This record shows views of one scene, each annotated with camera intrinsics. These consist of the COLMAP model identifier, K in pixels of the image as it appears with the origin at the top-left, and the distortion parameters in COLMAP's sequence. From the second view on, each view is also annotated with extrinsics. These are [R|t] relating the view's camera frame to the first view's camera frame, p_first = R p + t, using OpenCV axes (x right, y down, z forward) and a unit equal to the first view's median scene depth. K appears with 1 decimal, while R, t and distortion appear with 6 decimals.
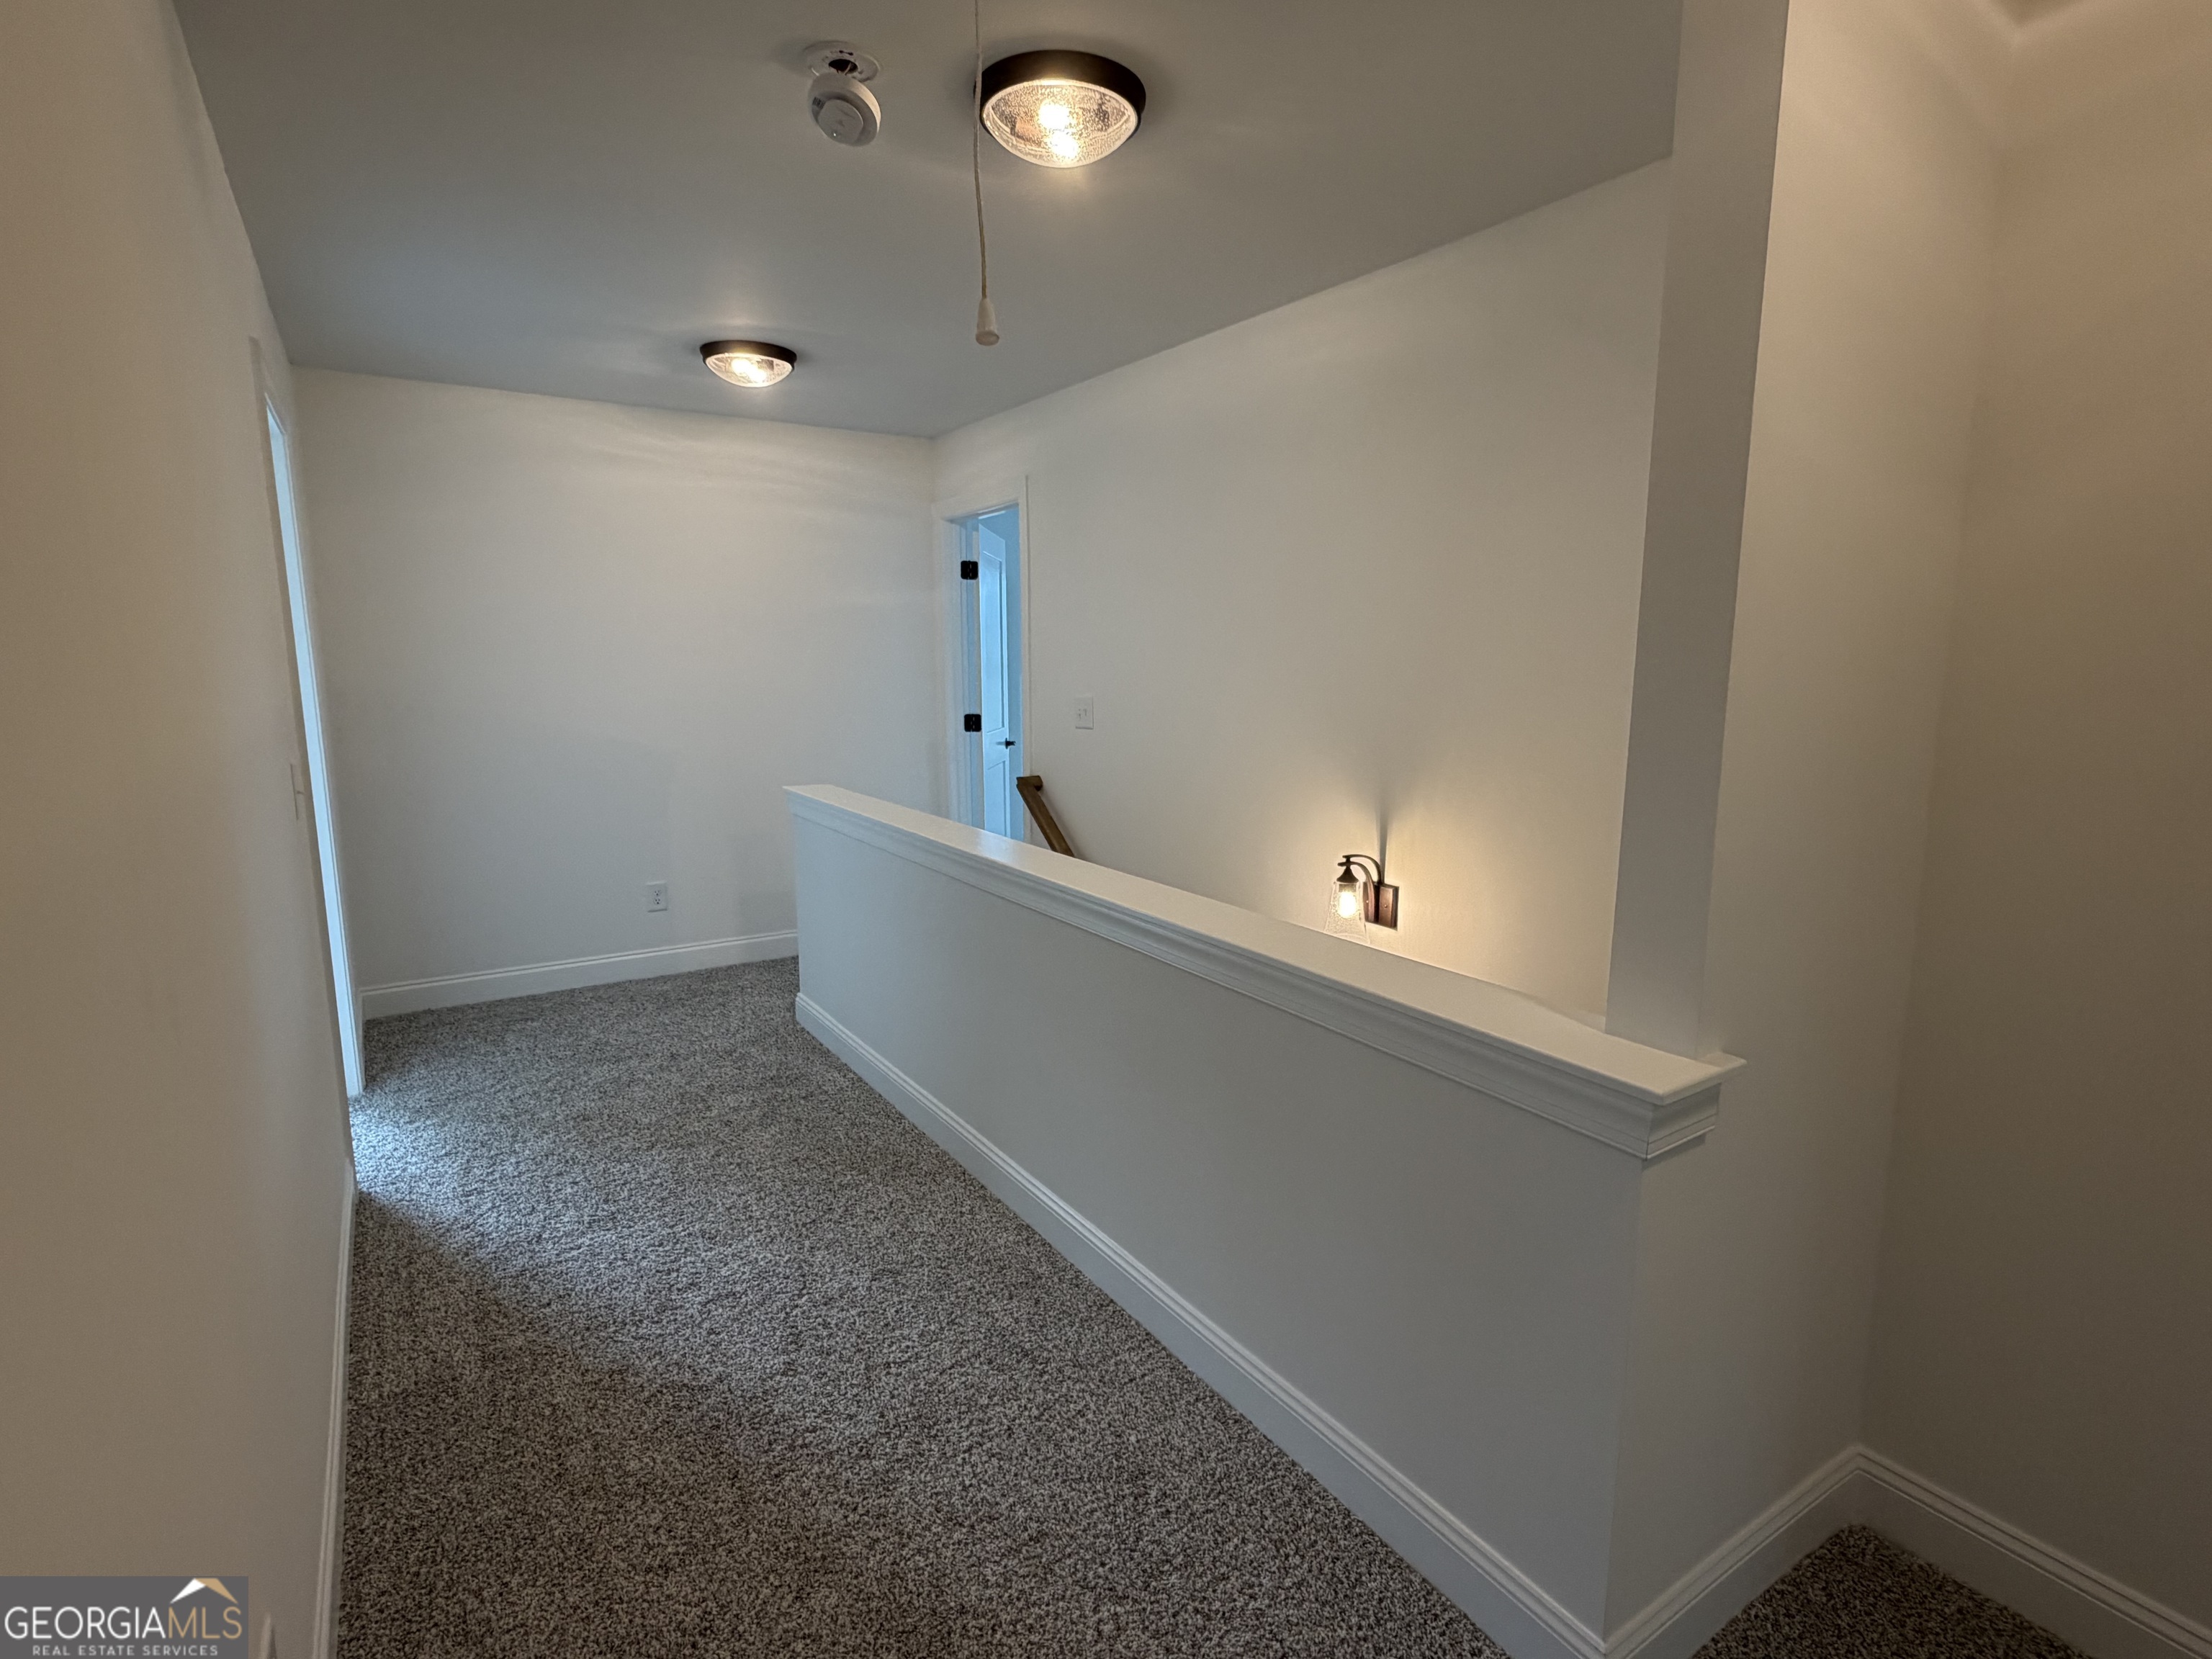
lens RADIAL K [[1111.4, 0, 1105.4], [0, 1111.4, 835.2], [0, 0, 1]] dist [-0.000593, -0.000121]
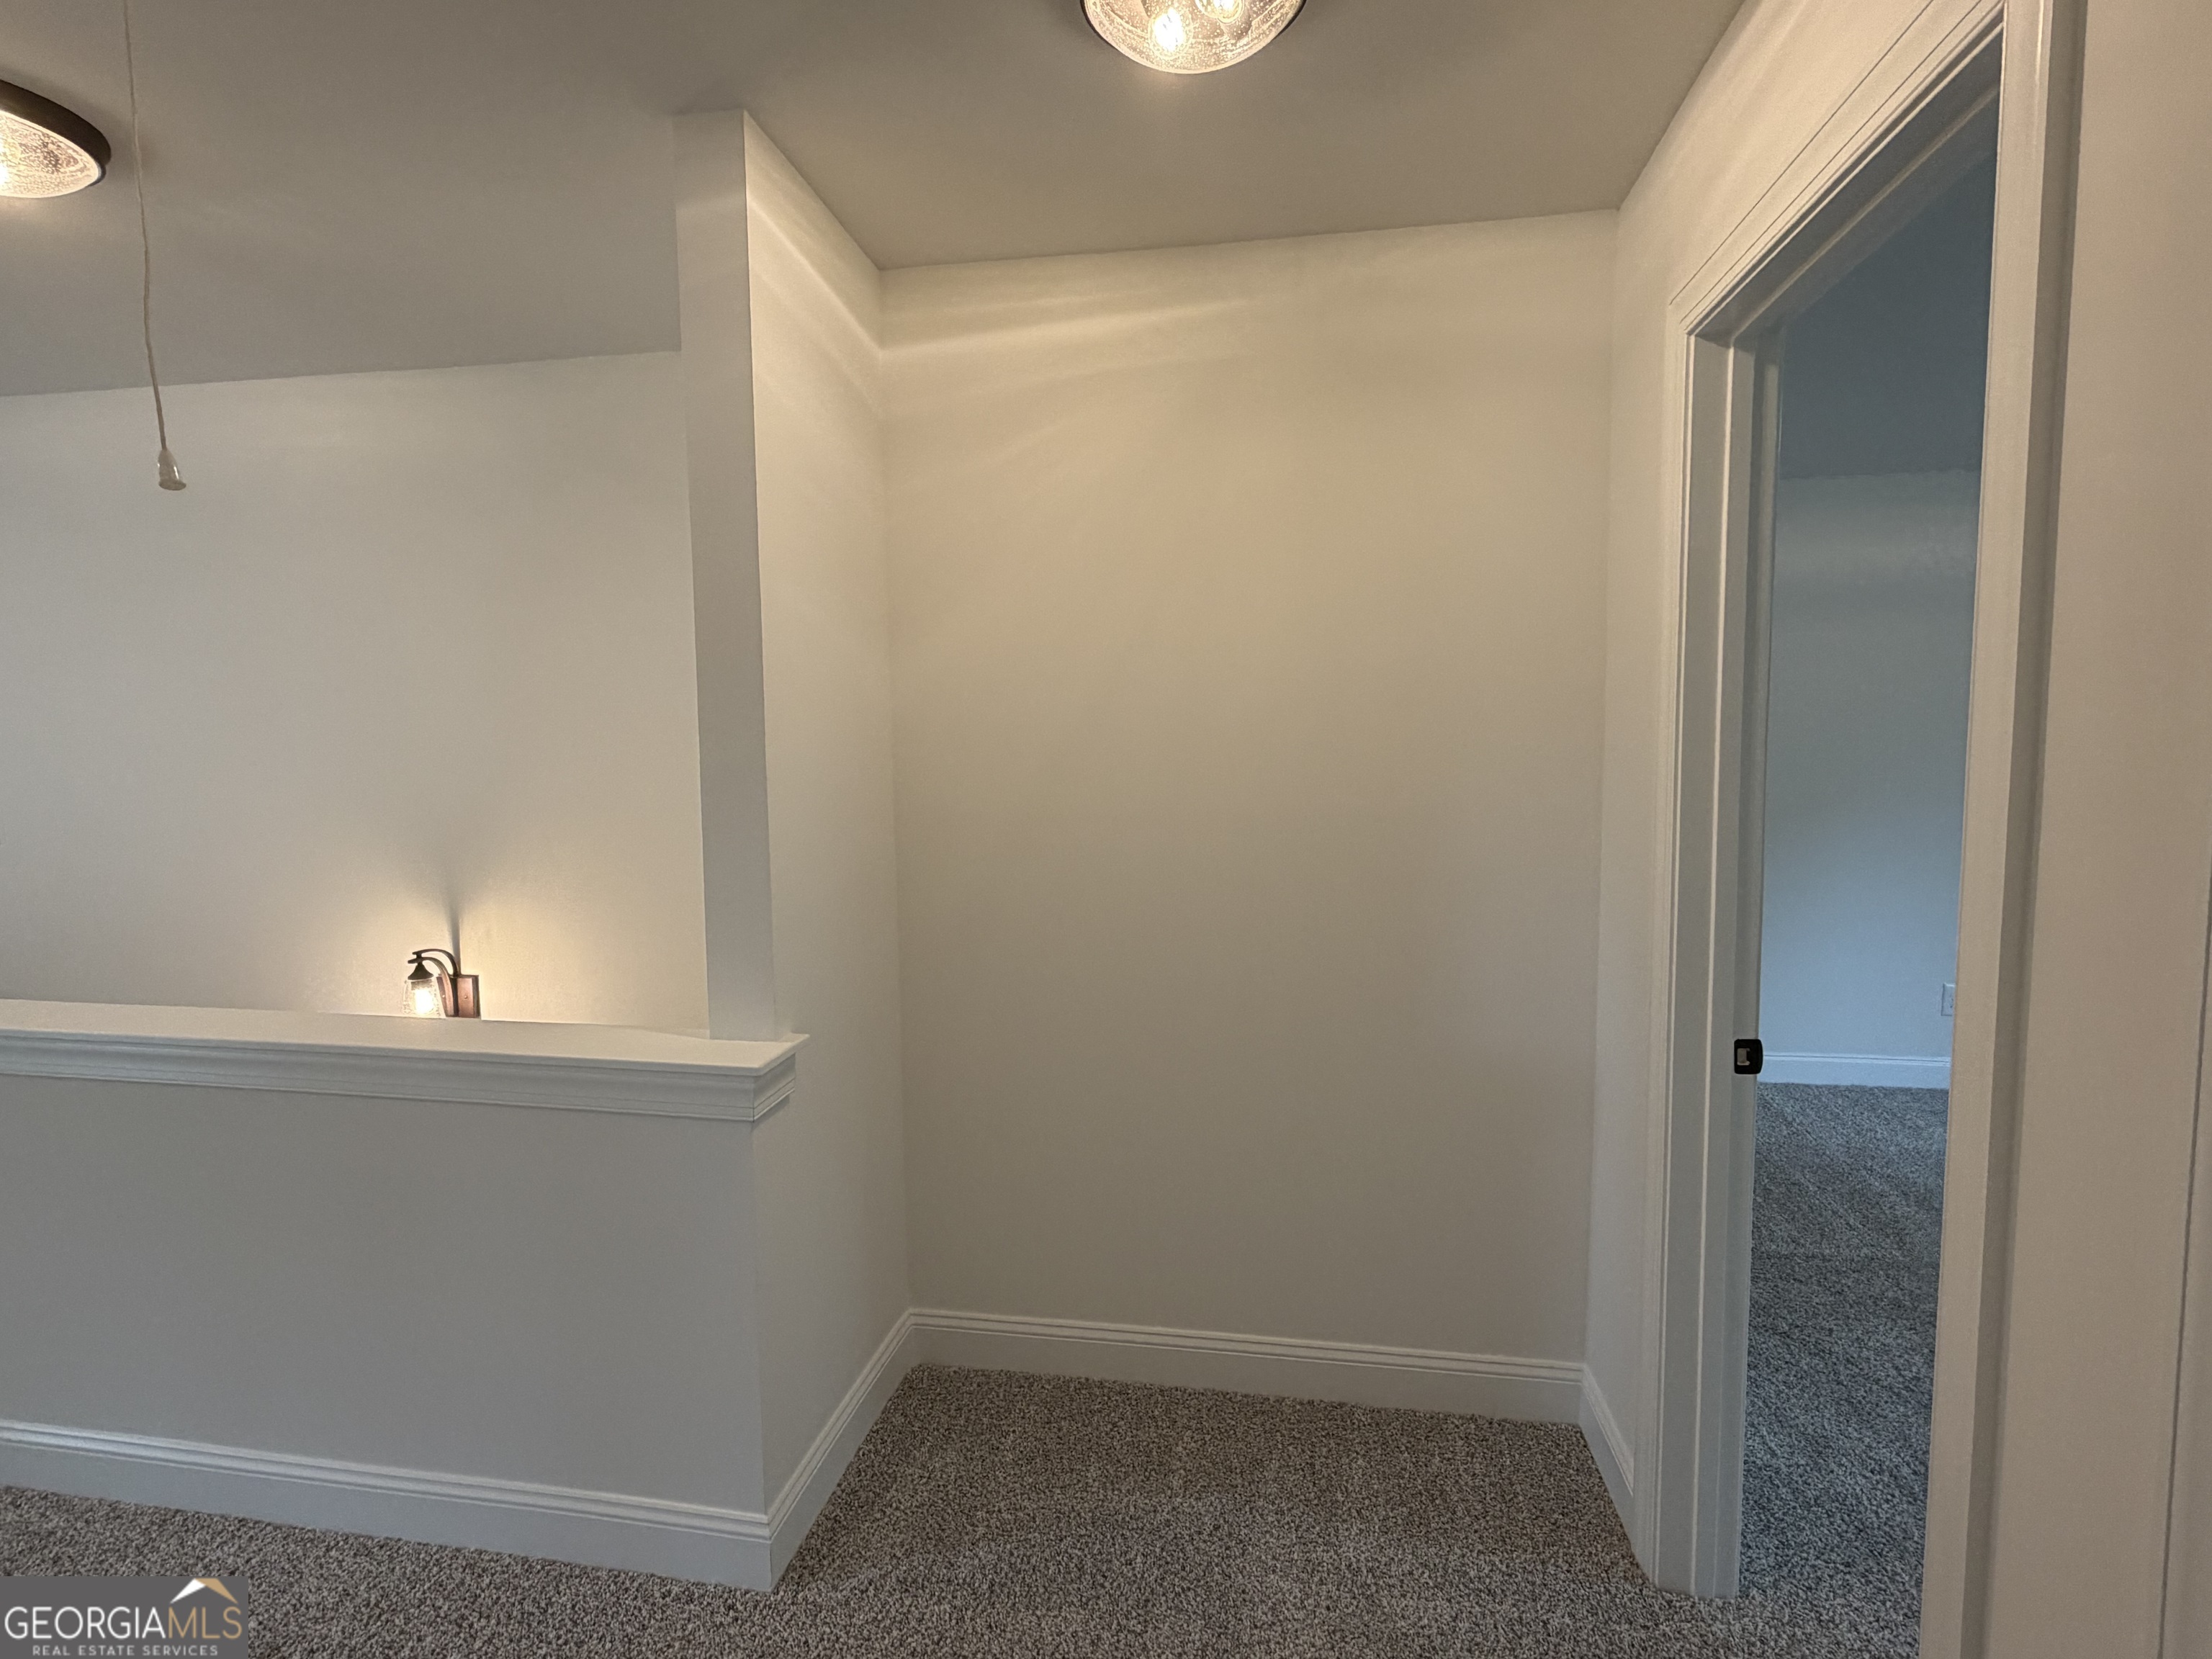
lens RADIAL K [[1111.4, 0, 1105.4], [0, 1111.4, 835.2], [0, 0, 1]] dist [-0.000593, -0.000121]
pose [[0.676317, -0.068893, 0.733382, -0.127900], [0.126675, 0.991662, -0.023662, 0.025548], [-0.725637, 0.108904, 0.679405, -0.176059]]
